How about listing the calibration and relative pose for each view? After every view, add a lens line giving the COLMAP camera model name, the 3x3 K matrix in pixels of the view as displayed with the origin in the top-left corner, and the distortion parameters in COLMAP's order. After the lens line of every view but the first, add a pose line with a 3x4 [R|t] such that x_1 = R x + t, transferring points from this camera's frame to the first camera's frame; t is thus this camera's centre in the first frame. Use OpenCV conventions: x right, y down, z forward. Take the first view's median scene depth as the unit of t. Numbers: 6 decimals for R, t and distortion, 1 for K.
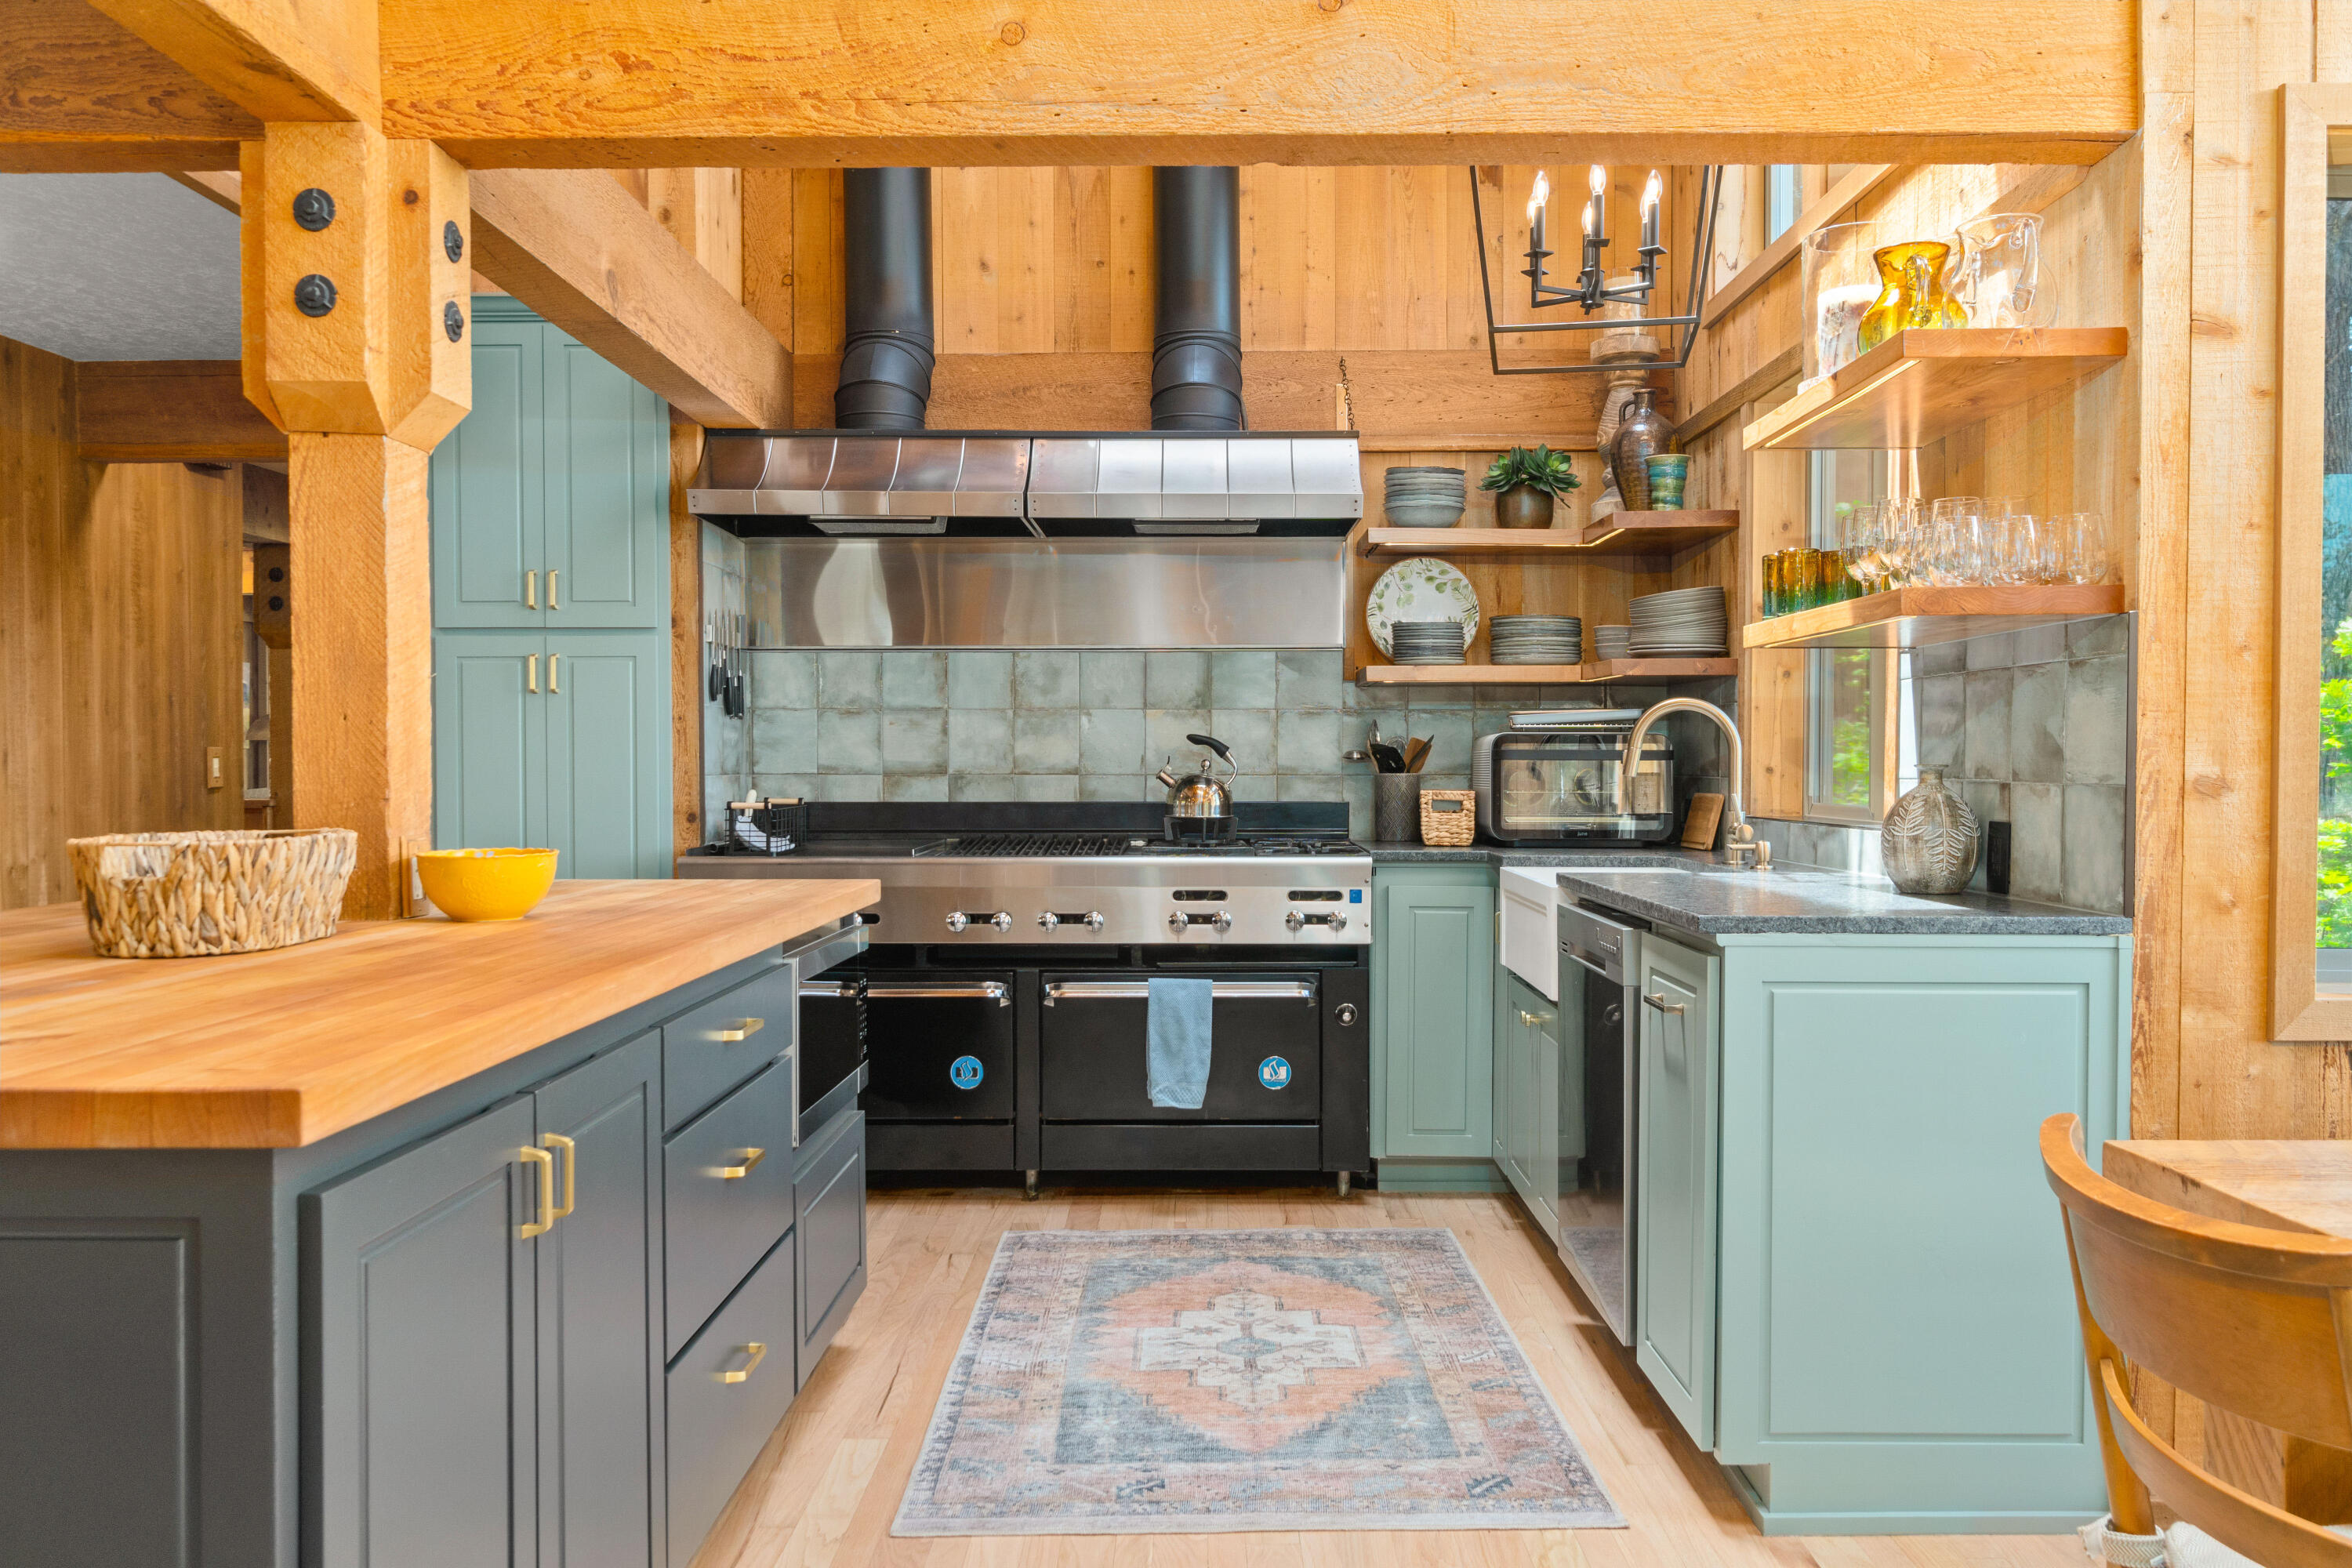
lens RADIAL K [[1785.1, 0, 1174.8], [0, 1785.1, 785.6], [0, 0, 1]] dist [-0.008403, -0.000864]
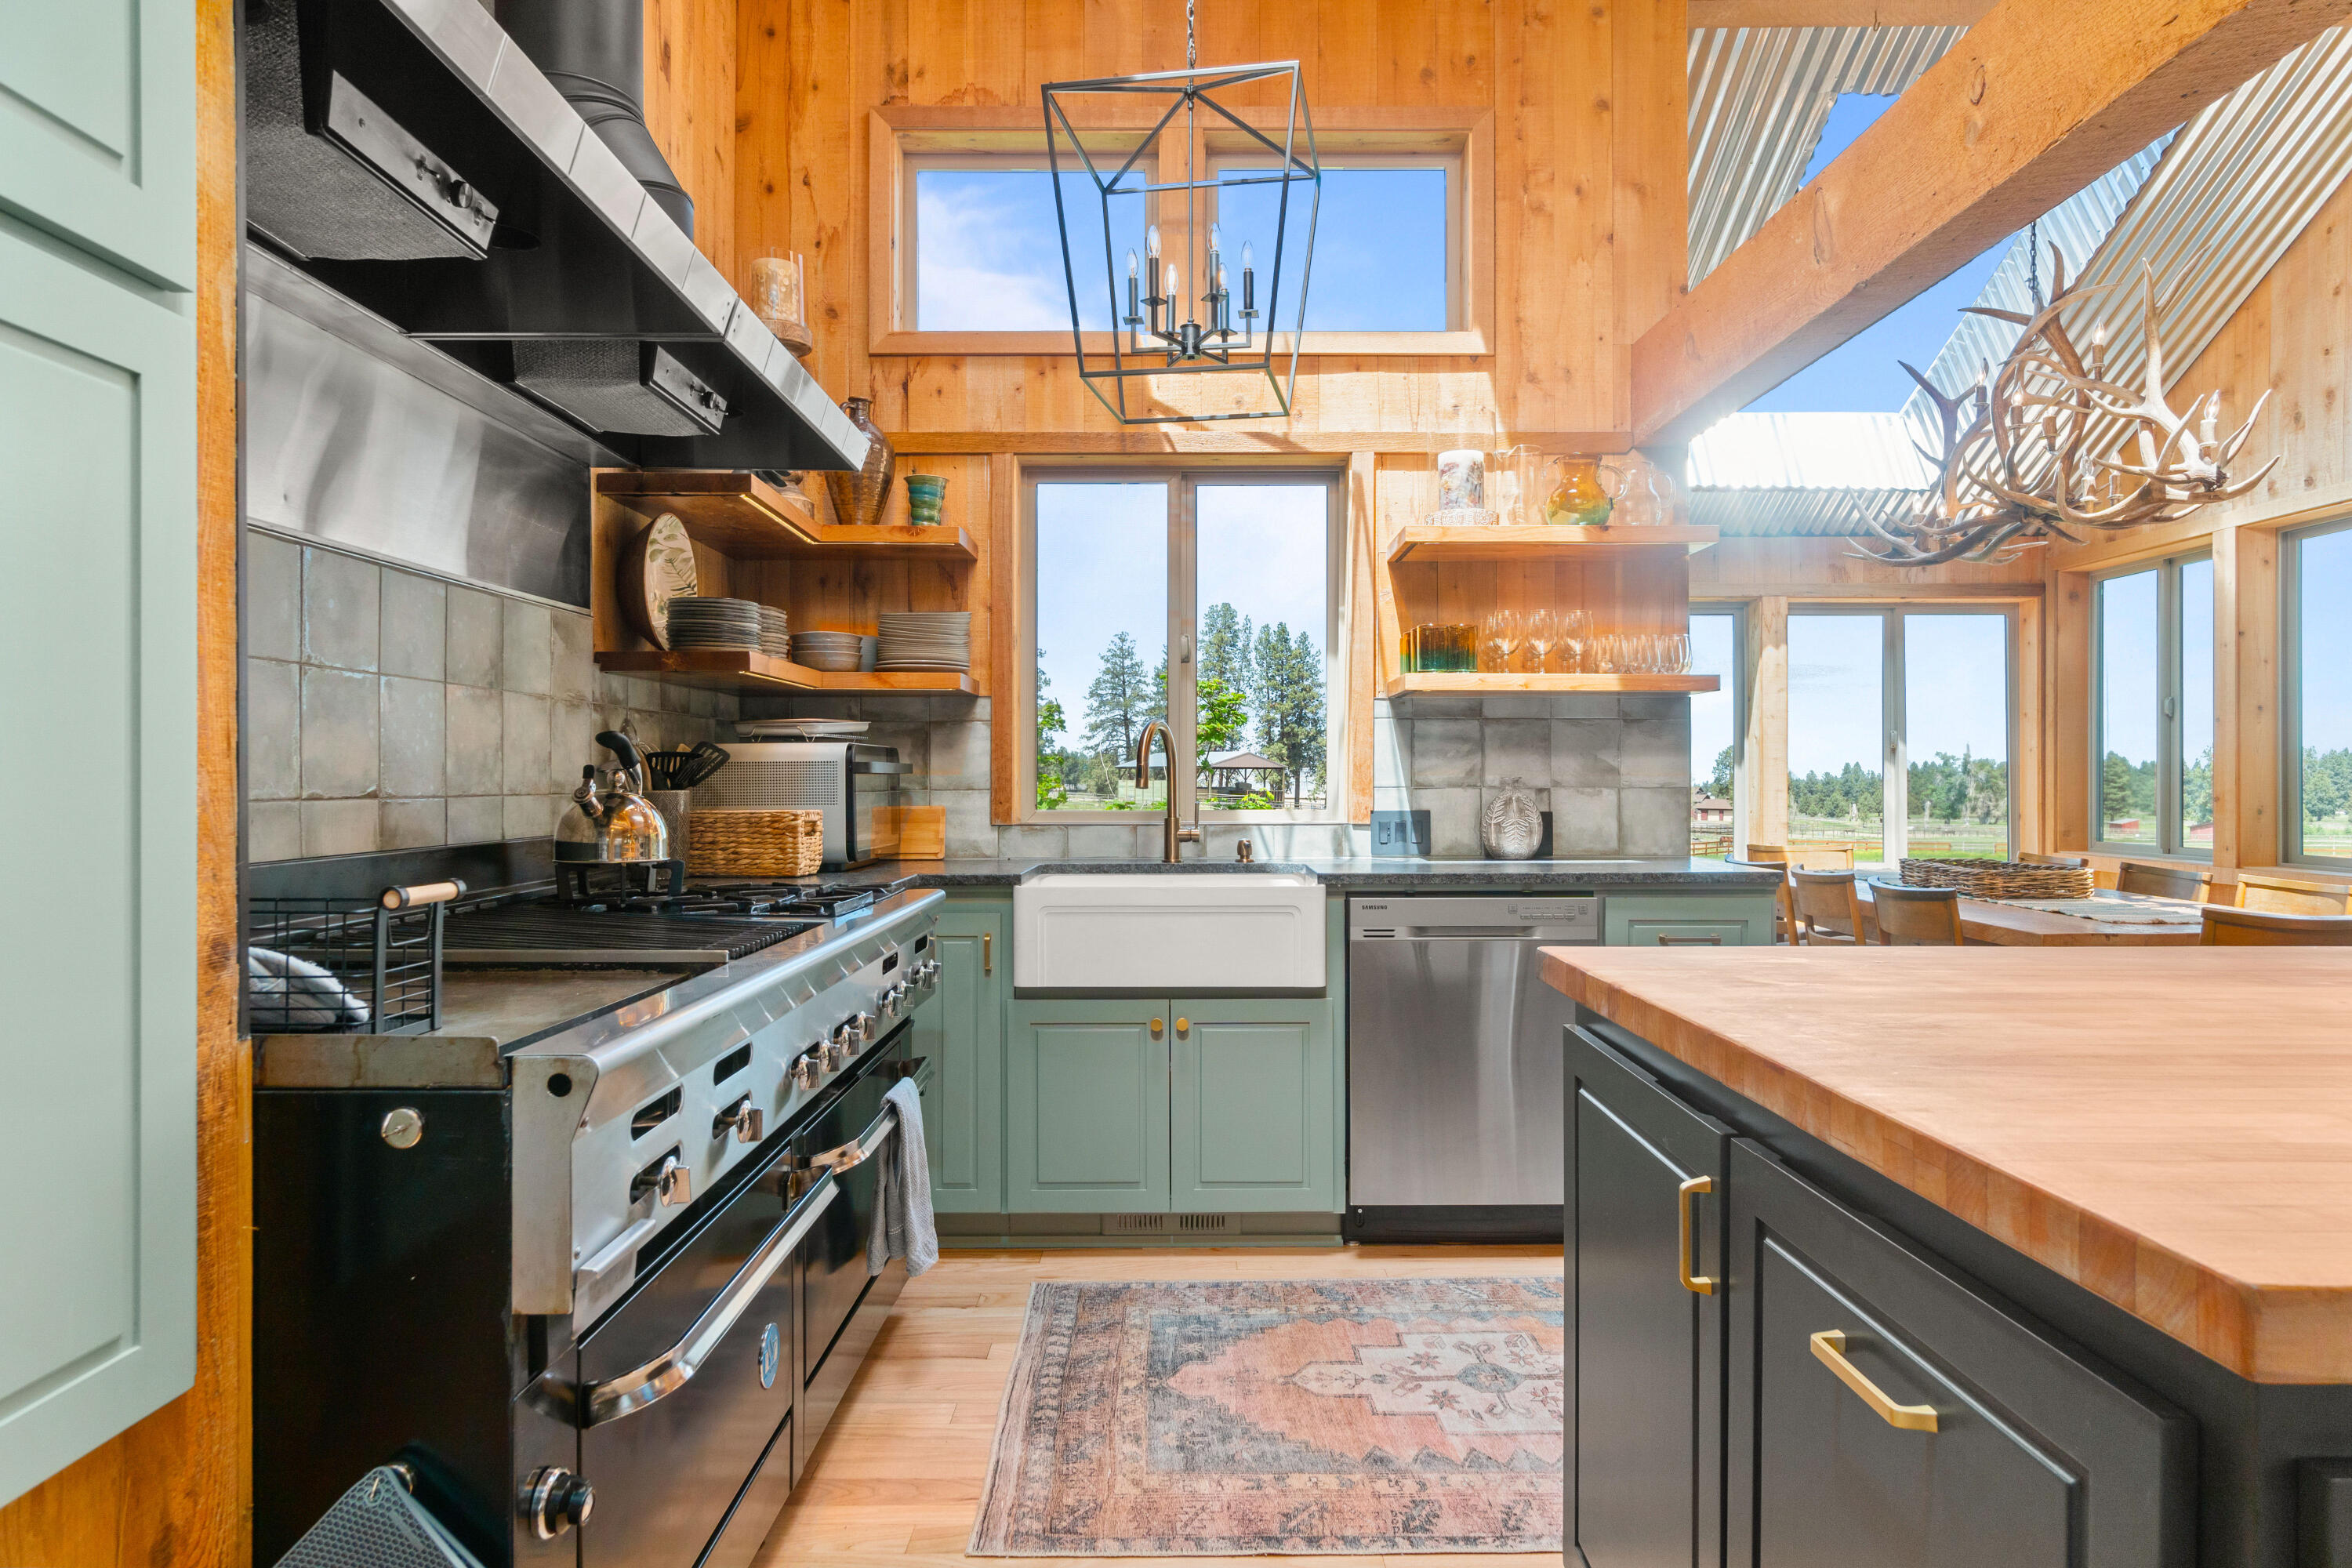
lens RADIAL K [[1400.3, 0, 1183.5], [0, 1400.3, 781.5], [0, 0, 1]] dist [-0.003706, 0.000080]
pose [[-0.016474, -0.007185, 0.999838, -0.630000], [0.011197, 0.999910, 0.007370, -0.016314], [-0.999802, 0.011316, -0.016392, 1.032018]]
